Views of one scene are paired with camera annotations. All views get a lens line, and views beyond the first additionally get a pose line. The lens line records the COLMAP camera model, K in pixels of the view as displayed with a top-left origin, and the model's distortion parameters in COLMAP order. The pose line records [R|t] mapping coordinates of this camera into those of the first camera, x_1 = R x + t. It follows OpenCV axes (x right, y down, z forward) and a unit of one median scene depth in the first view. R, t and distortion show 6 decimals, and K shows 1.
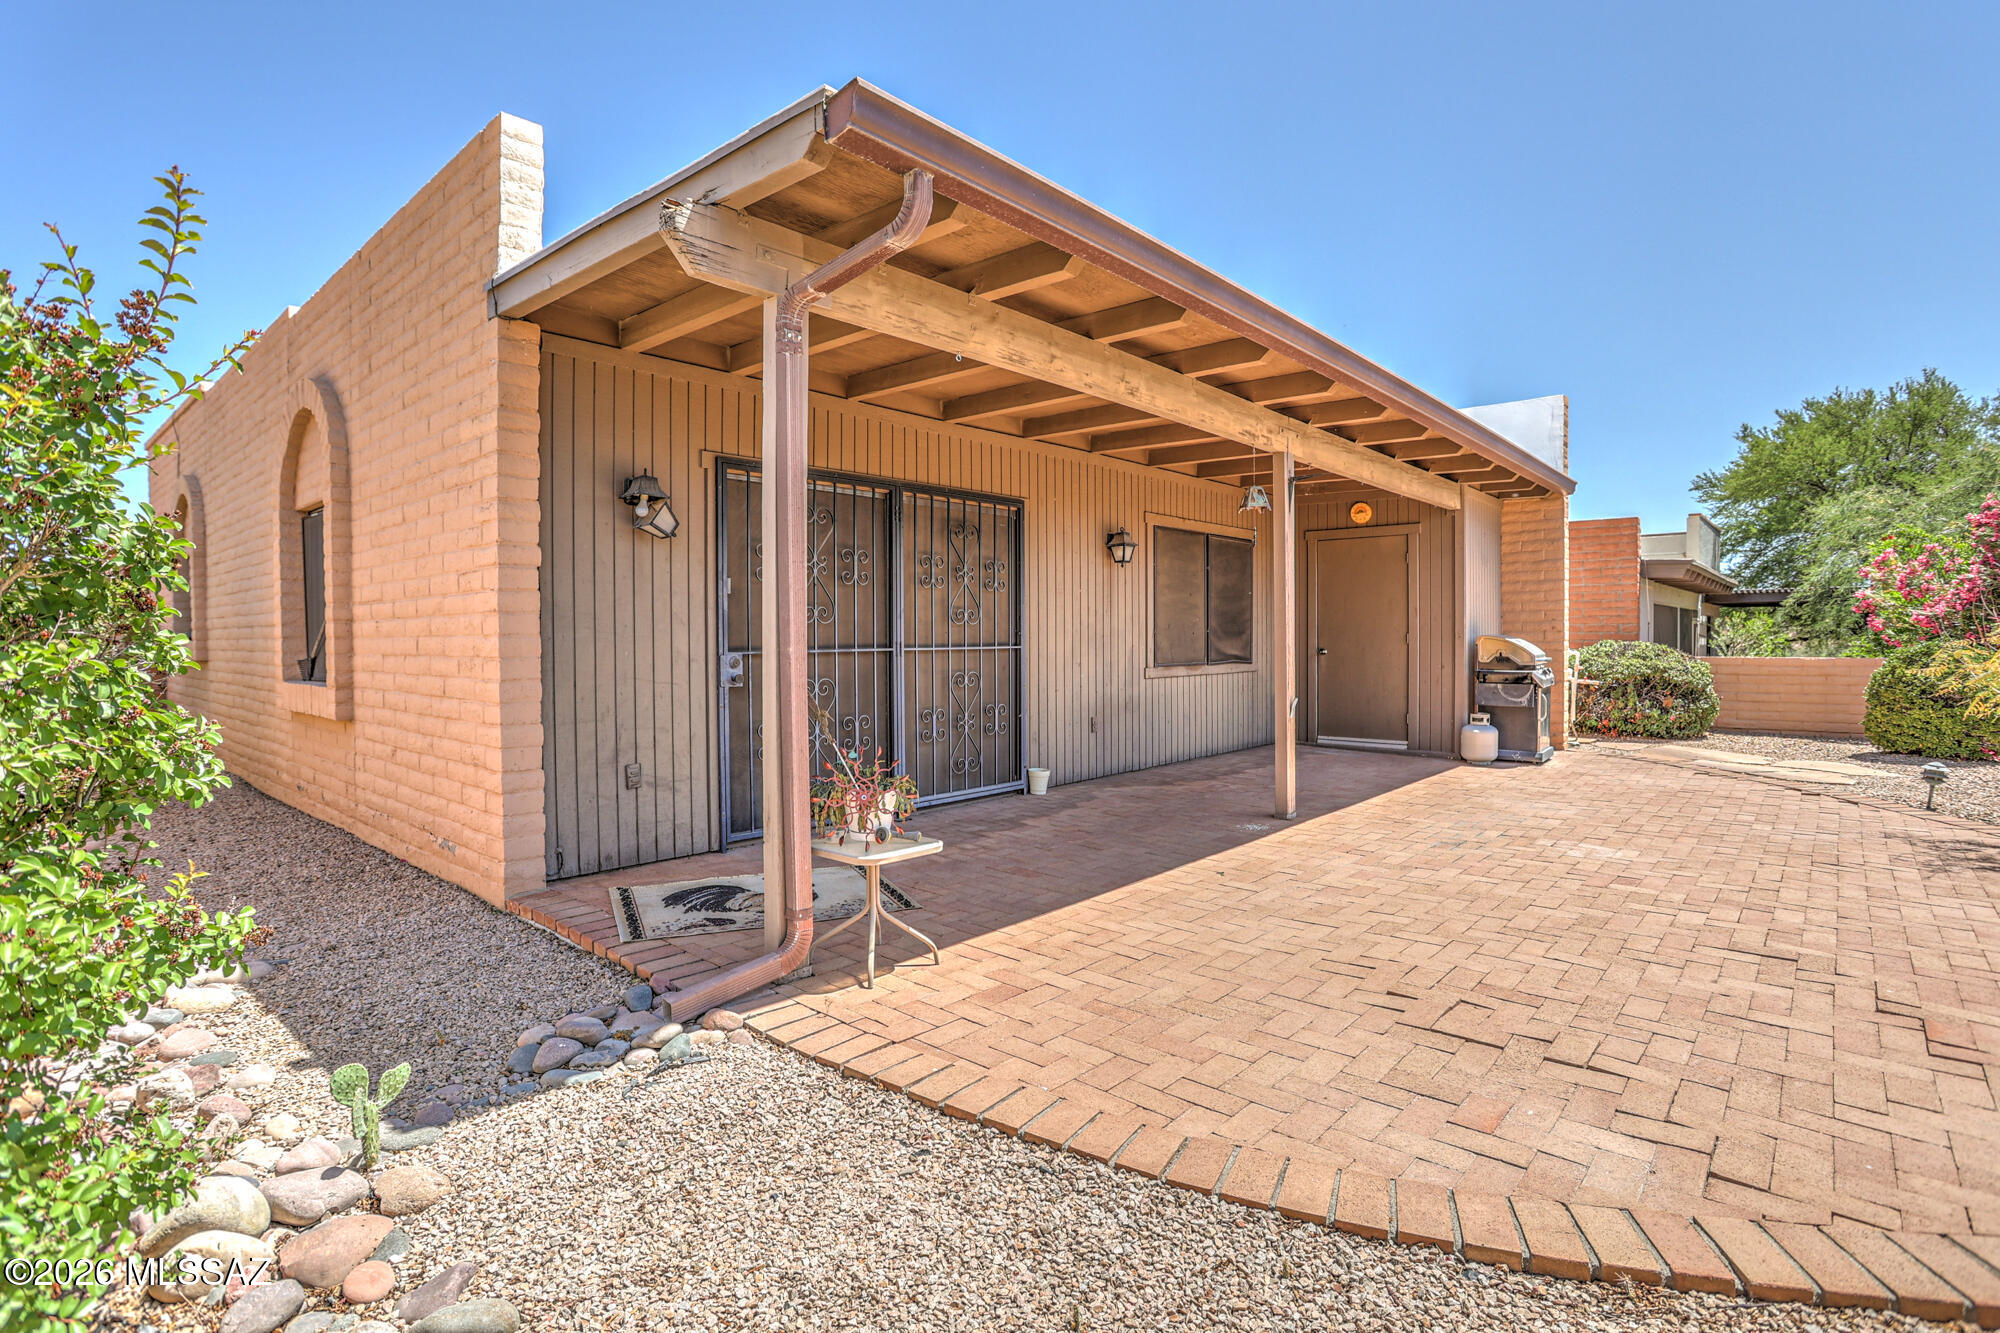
lens RADIAL K [[976.2, 0, 990.3], [0, 976.2, 658.8], [0, 0, 1]] dist [-0.063028, 0.025357]
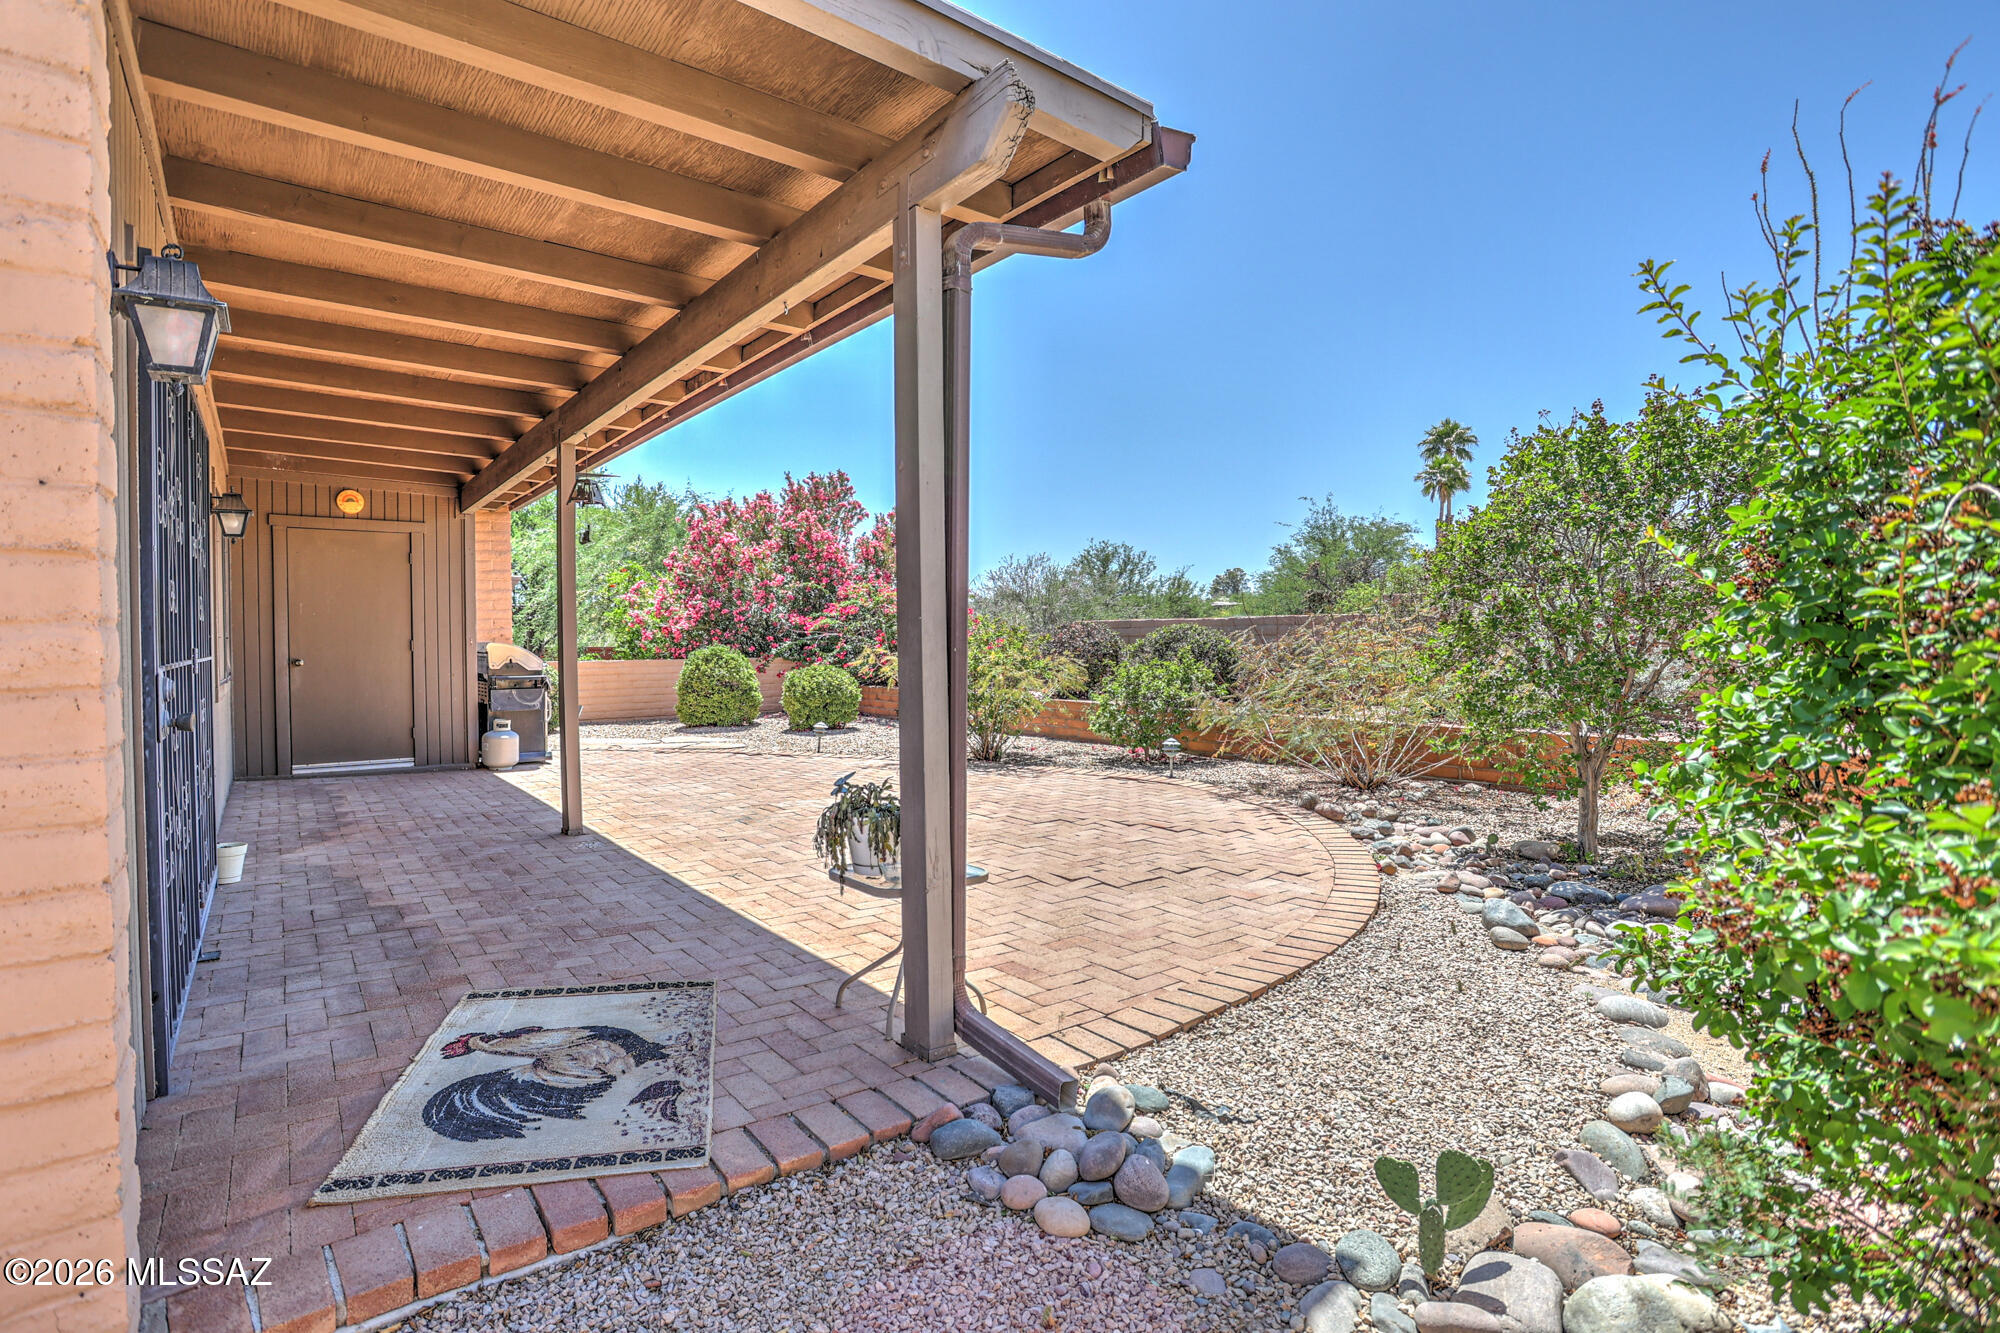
lens RADIAL K [[976.2, 0, 987.5], [0, 976.2, 663.0], [0, 0, 1]] dist [-0.063028, 0.025357]
pose [[0.179953, -0.018760, 0.983496, -0.664952], [0.028288, 0.999503, 0.013889, -0.003946], [-0.983268, 0.025322, 0.180394, 0.534709]]
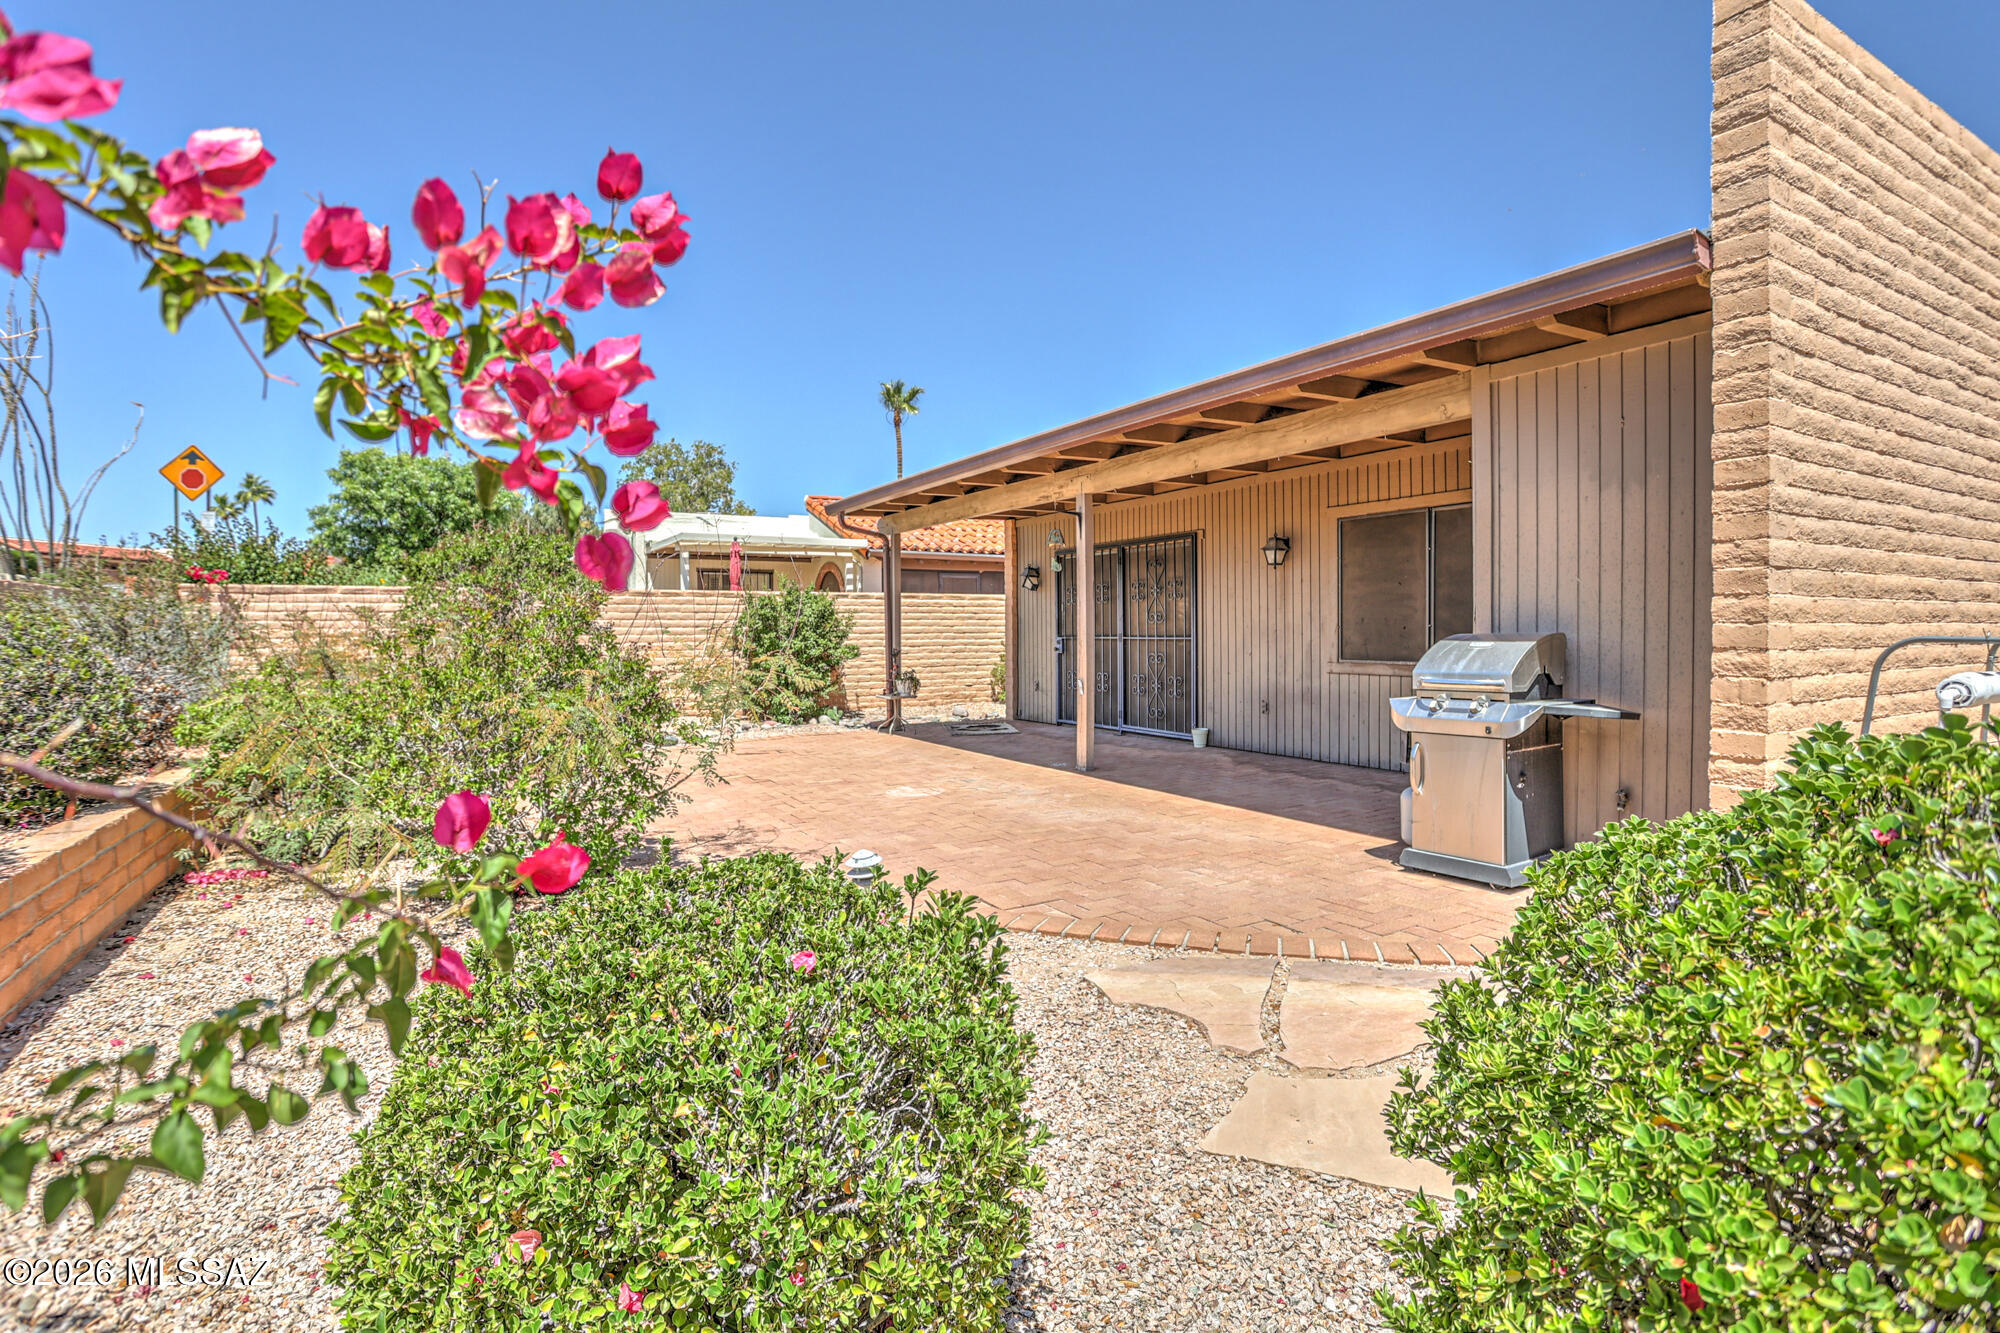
lens RADIAL K [[976.2, 0, 996.5], [0, 976.2, 661.9], [0, 0, 1]] dist [-0.063028, 0.025357]
pose [[-0.304732, 0.038307, -0.951667, 1.618991], [-0.015061, 0.998872, 0.045029, -0.041445], [0.952319, 0.028055, -0.303812, 1.295531]]
